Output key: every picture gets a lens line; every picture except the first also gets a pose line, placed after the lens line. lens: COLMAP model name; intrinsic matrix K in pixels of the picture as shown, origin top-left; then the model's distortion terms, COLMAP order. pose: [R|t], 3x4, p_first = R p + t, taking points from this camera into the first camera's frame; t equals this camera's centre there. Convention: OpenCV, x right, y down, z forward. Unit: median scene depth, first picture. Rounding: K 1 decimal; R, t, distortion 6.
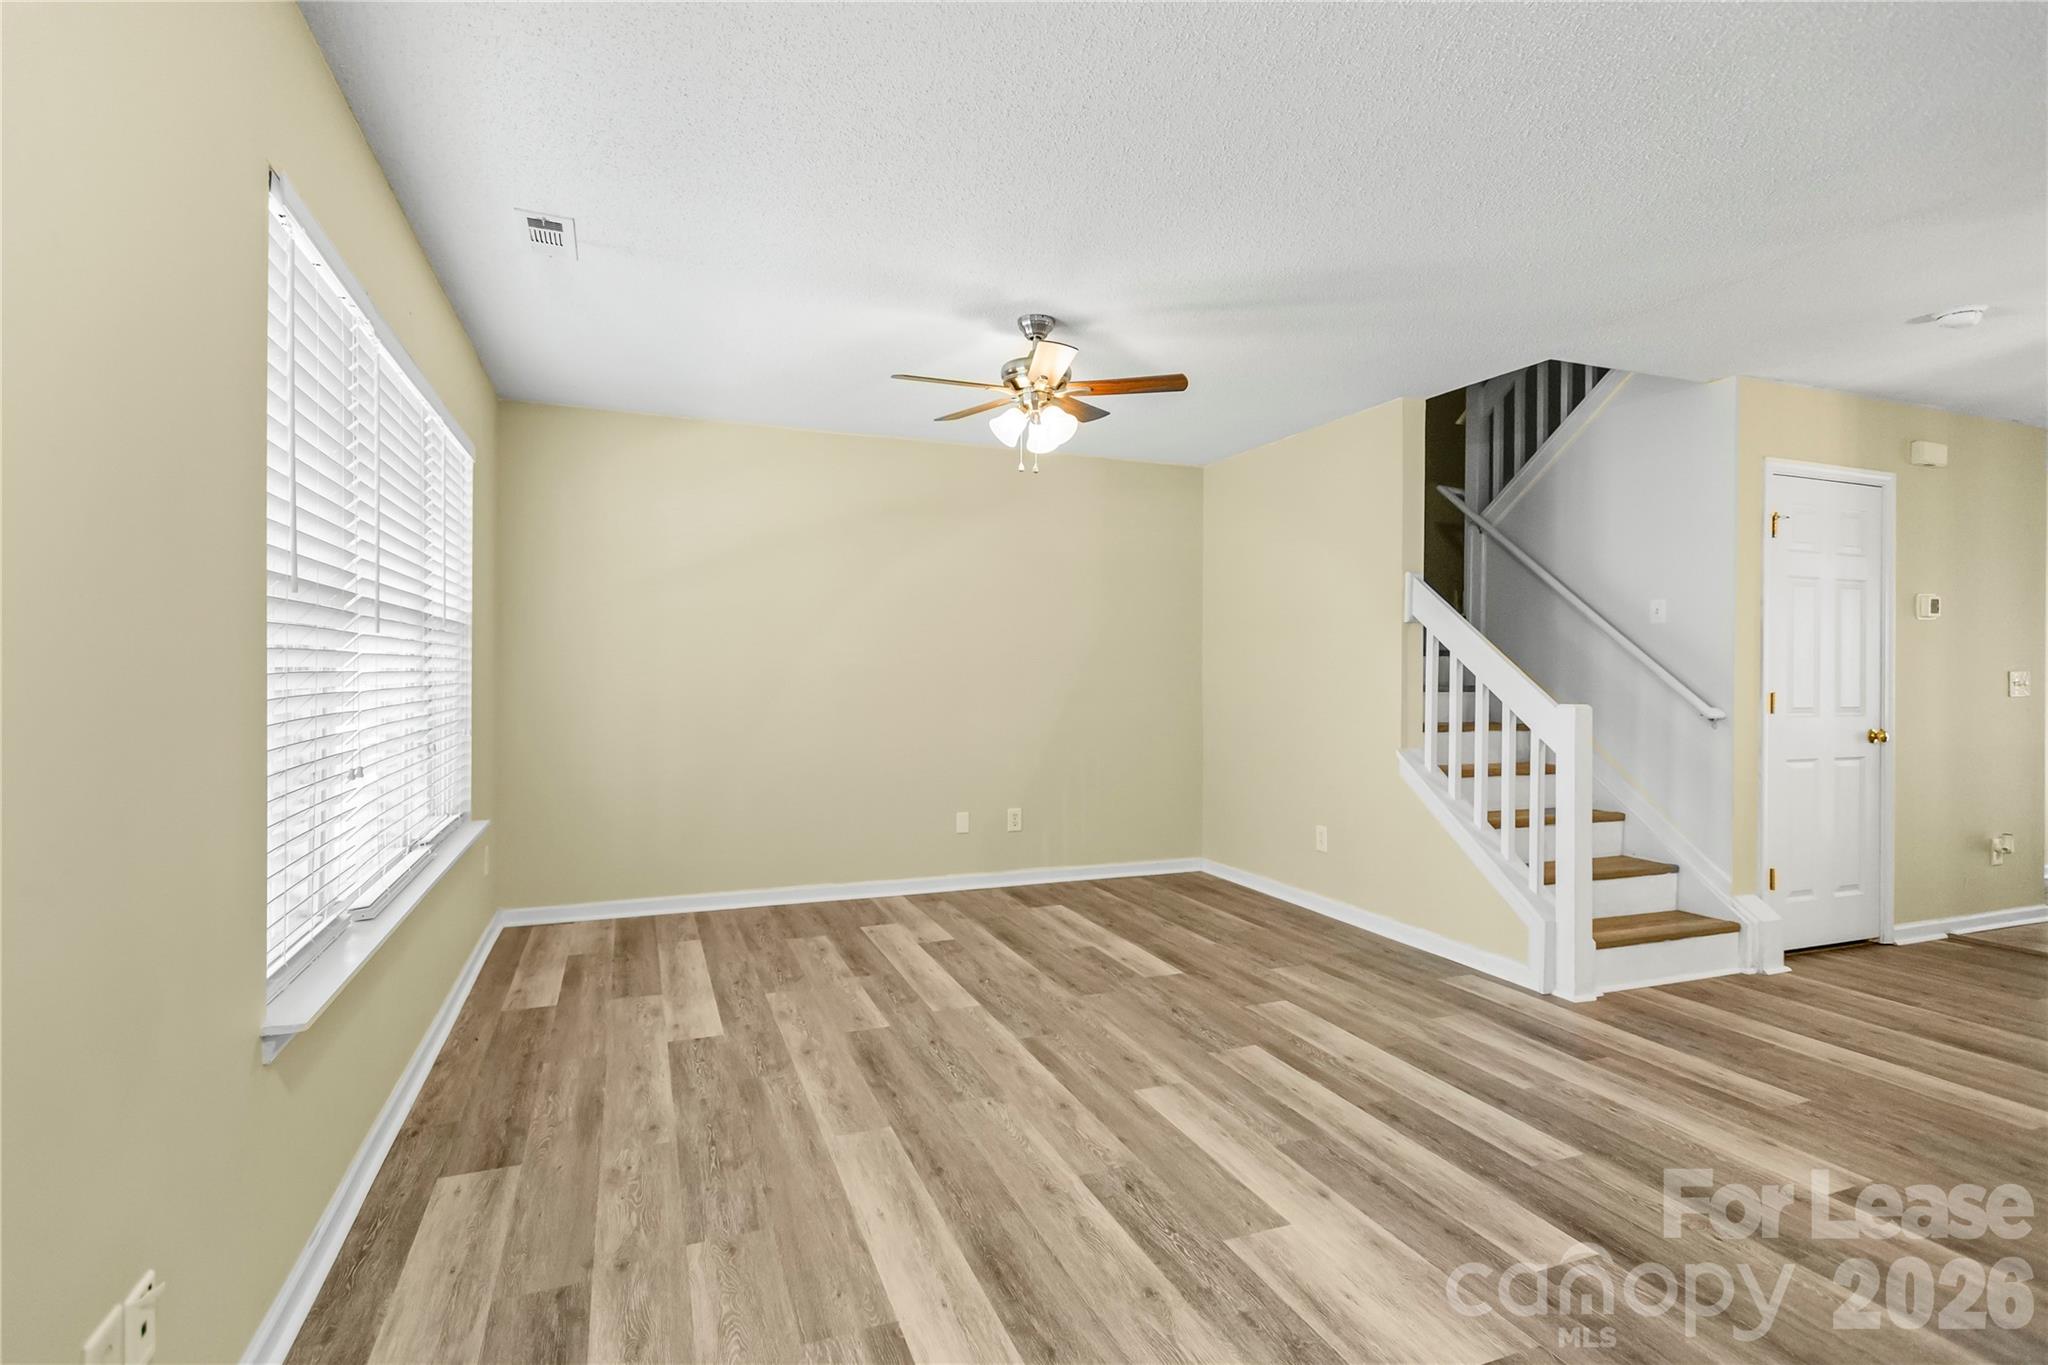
lens RADIAL K [[978.0, 0, 1030.7], [0, 978.0, 673.4], [0, 0, 1]] dist [0.014559, -0.002916]
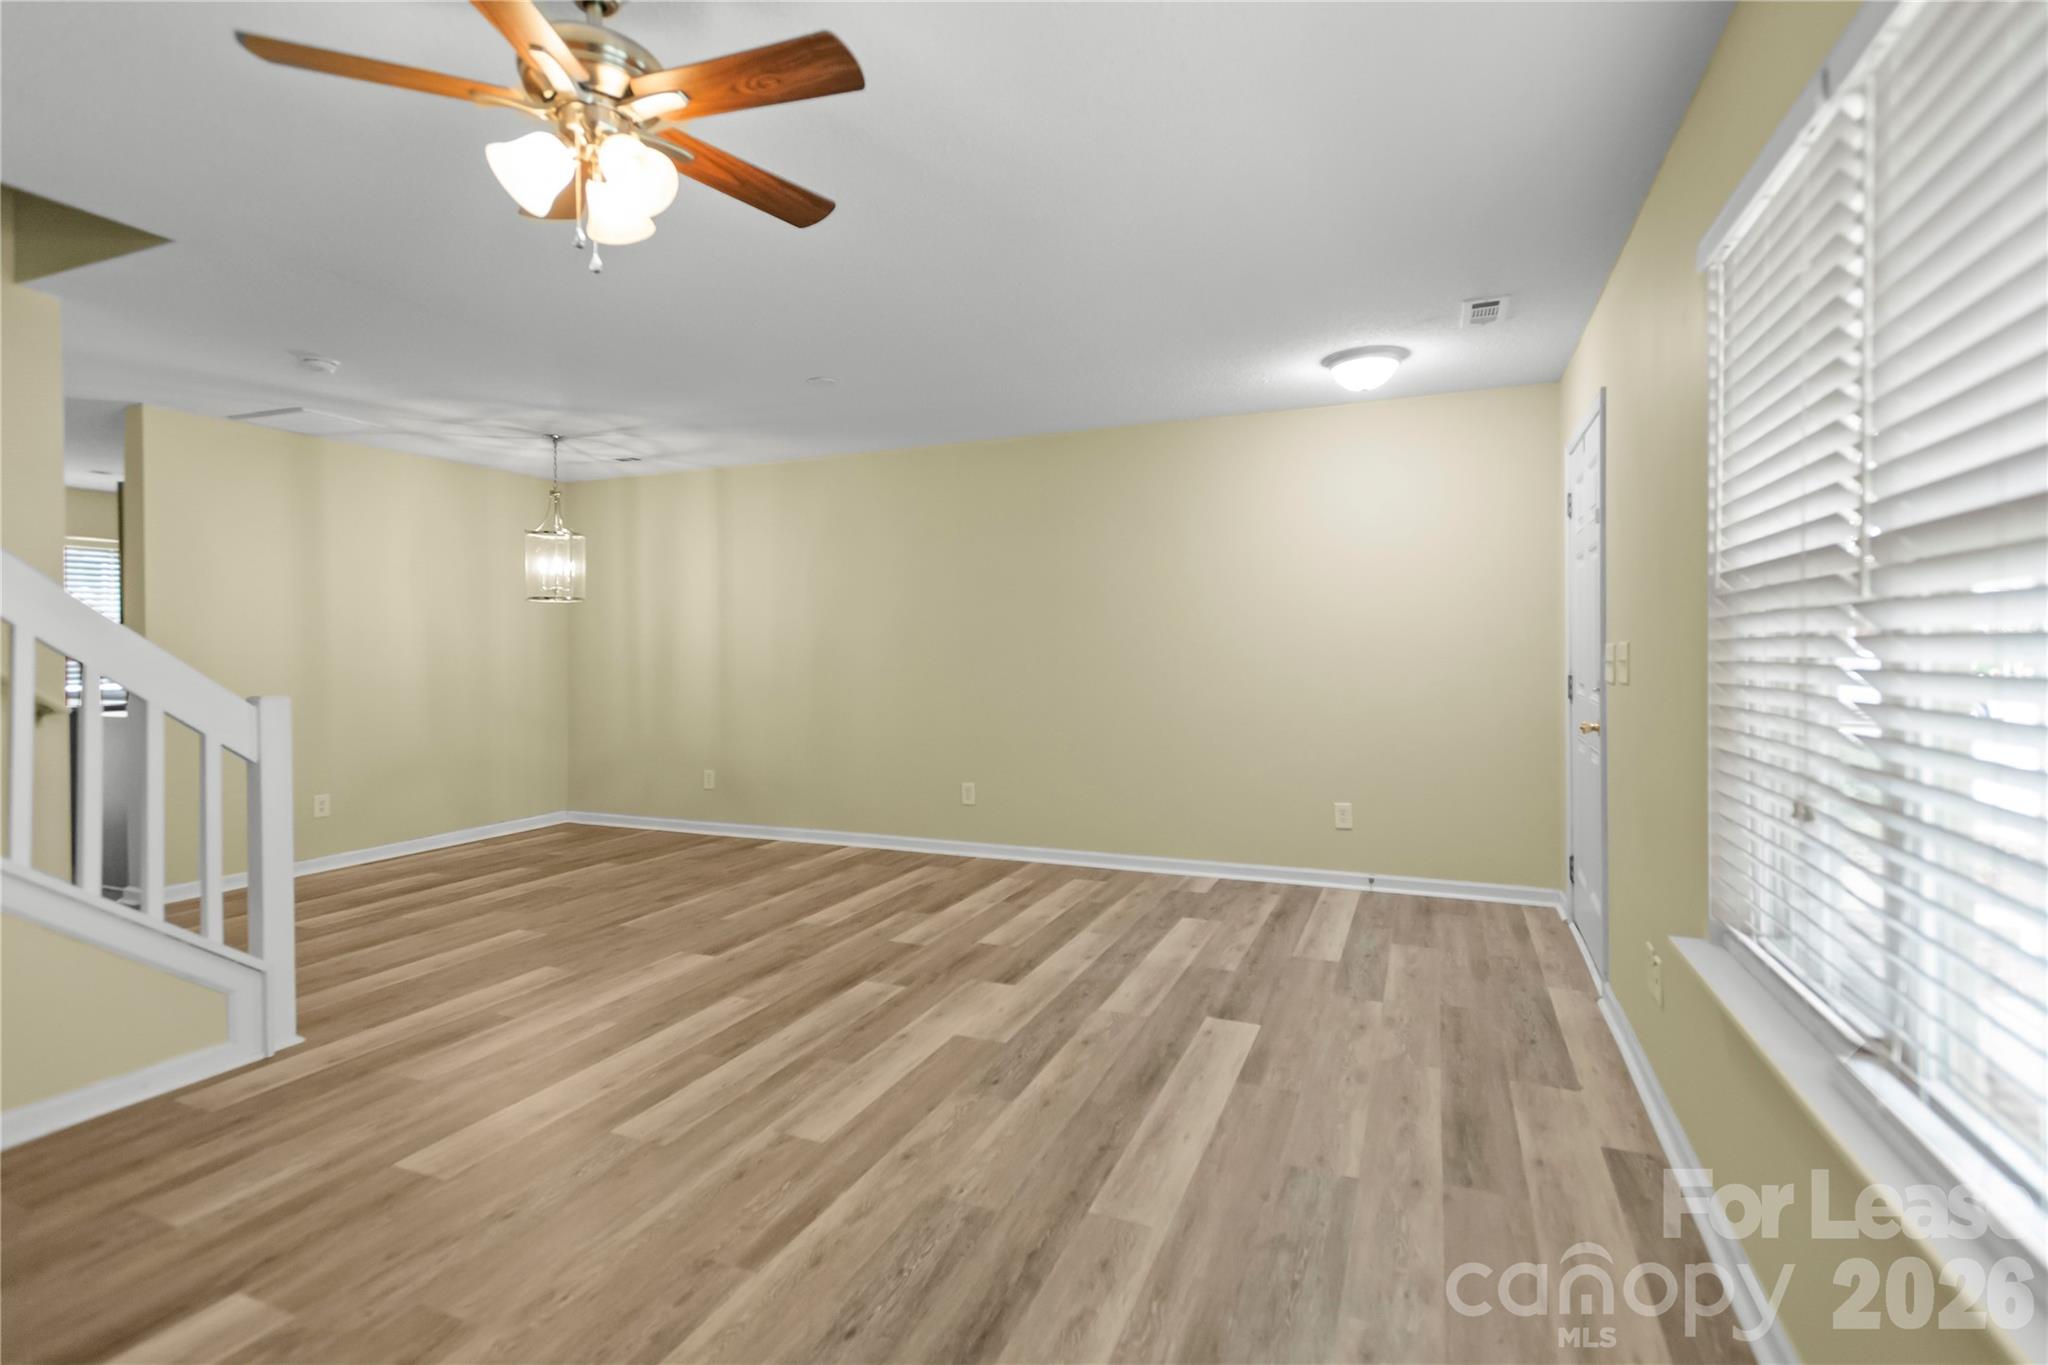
lens RADIAL K [[978.0, 0, 1021.1], [0, 978.0, 660.5], [0, 0, 1]] dist [0.014559, -0.002916]
pose [[-0.708131, -0.008808, 0.706026, -0.659218], [0.003679, 0.999863, 0.016165, -0.009019], [-0.706071, 0.014045, -0.708002, 1.572039]]
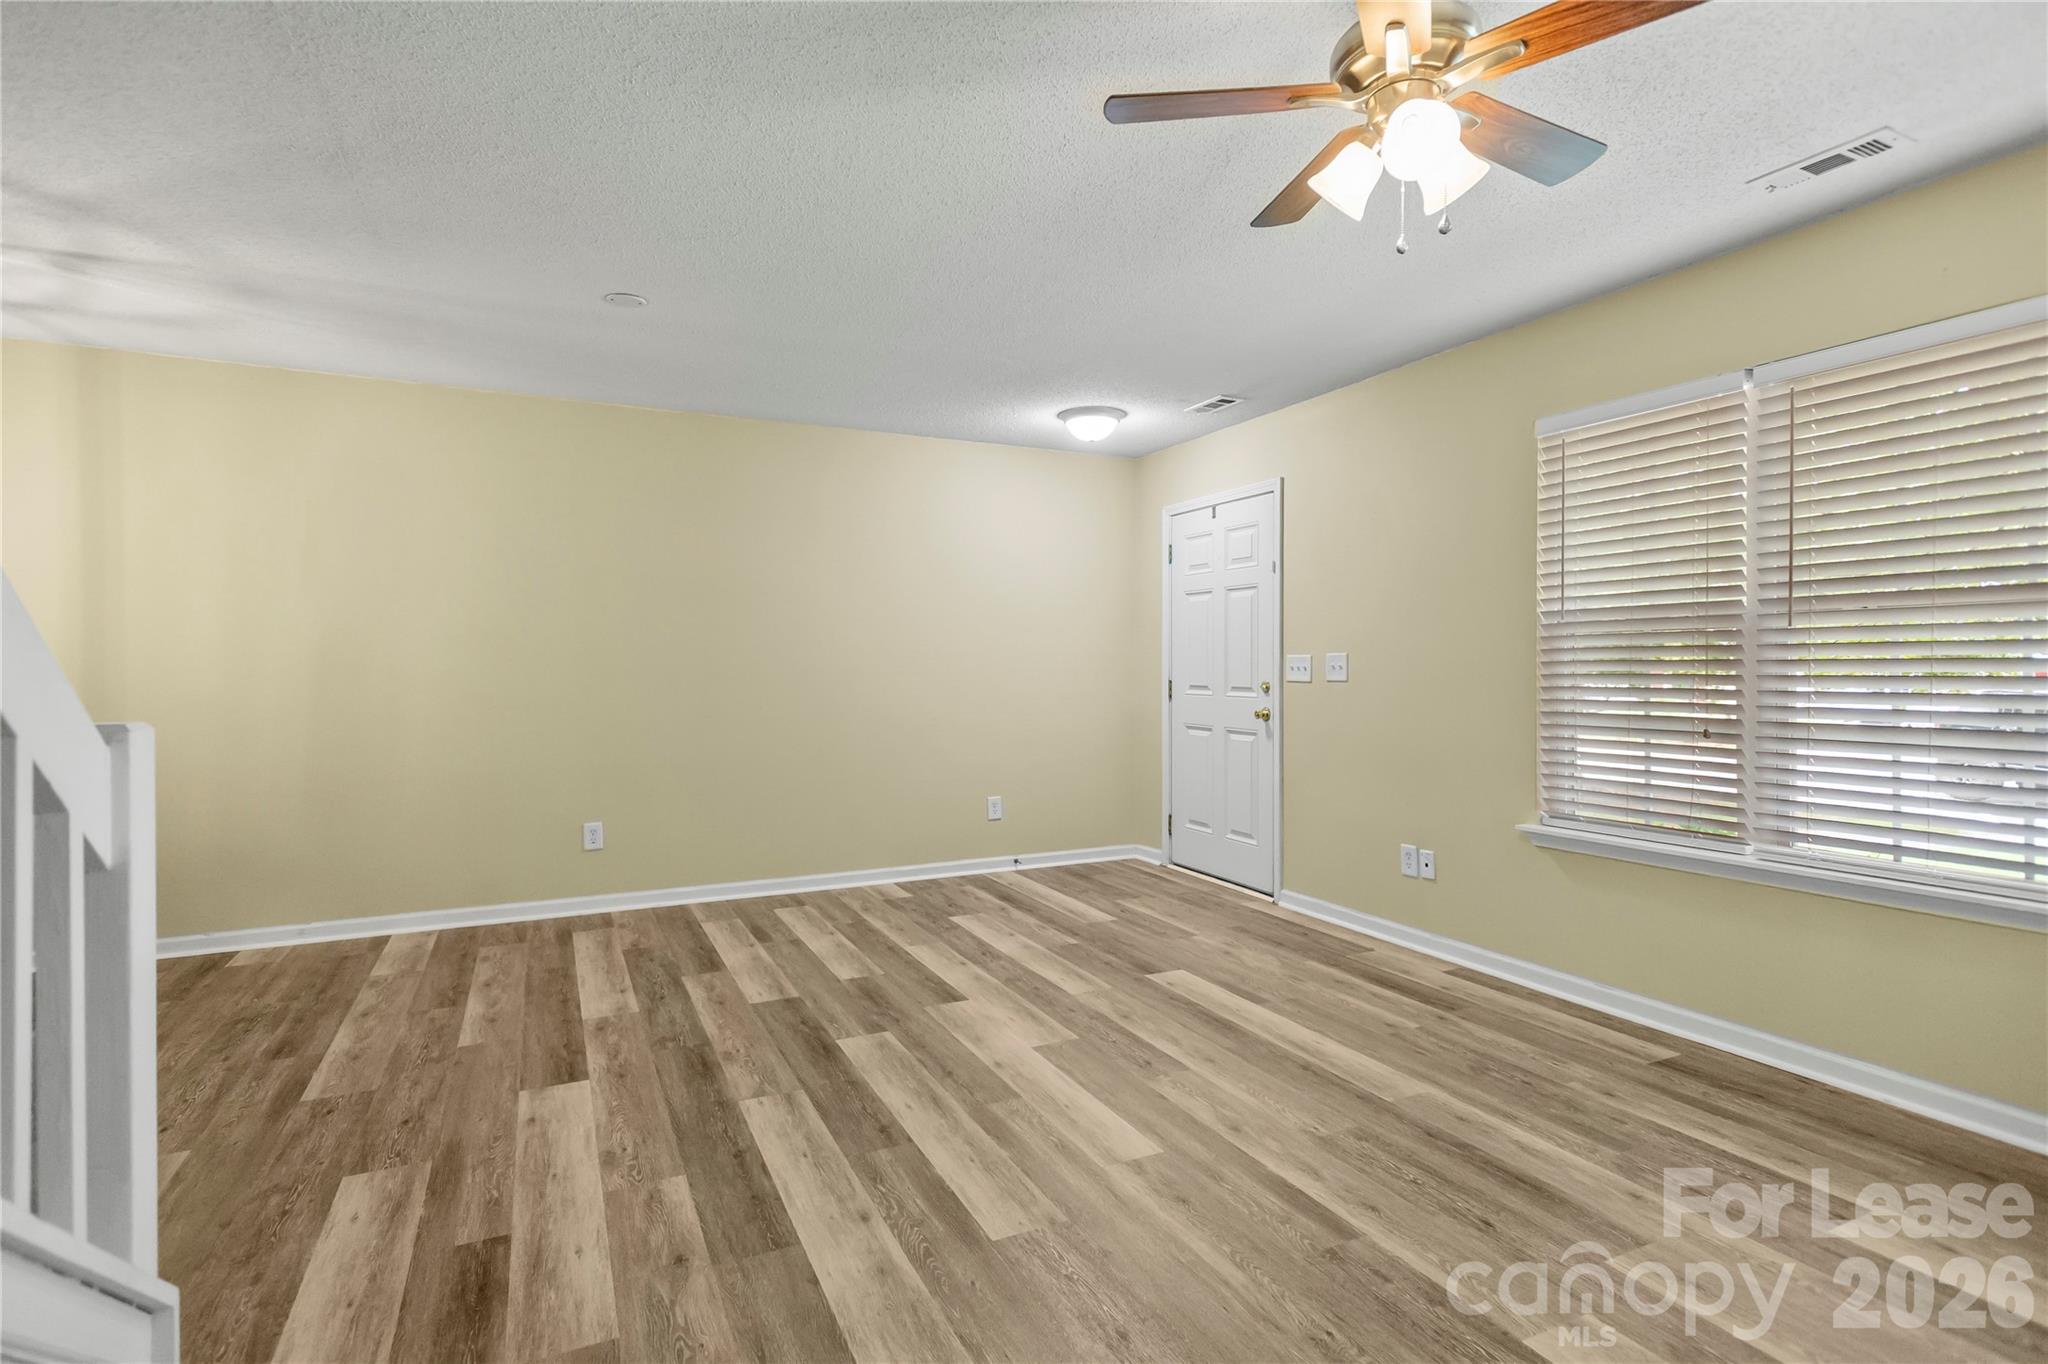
lens RADIAL K [[978.0, 0, 1023.1], [0, 978.0, 683.8], [0, 0, 1]] dist [0.014559, -0.002916]
pose [[-0.997669, -0.002616, -0.068187, 0.302649], [-0.003905, 0.999816, 0.018777, 0.007830], [0.068125, 0.018999, -0.997496, 1.941714]]
